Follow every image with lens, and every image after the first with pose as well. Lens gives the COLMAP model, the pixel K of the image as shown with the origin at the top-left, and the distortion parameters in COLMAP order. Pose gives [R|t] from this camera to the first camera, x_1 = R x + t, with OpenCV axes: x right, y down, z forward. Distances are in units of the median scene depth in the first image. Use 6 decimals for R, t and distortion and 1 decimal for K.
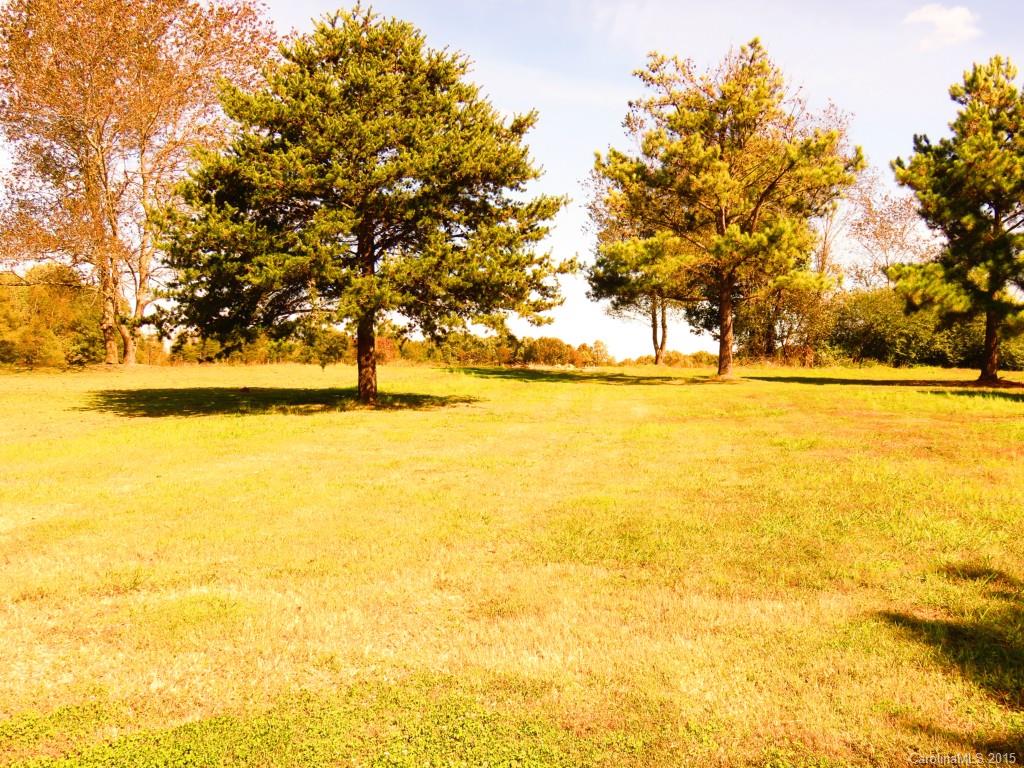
lens RADIAL K [[766.9, 0, 517.1], [0, 766.9, 380.2], [0, 0, 1]] dist [-0.020325, 0.008932]
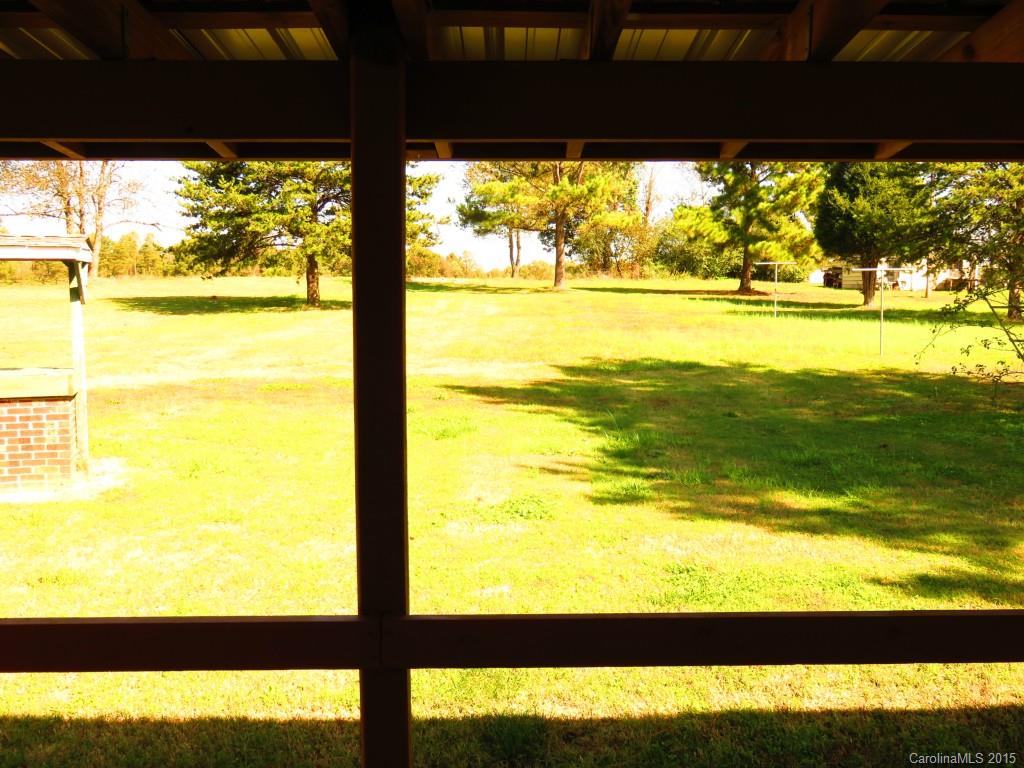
lens RADIAL K [[766.9, 0, 516.4], [0, 766.9, 377.9], [0, 0, 1]] dist [-0.020325, 0.008932]
pose [[0.986551, -0.015743, 0.162695, -0.028088], [-0.003569, 0.993039, 0.117730, -0.005602], [-0.163416, -0.116727, 0.979627, -0.342204]]
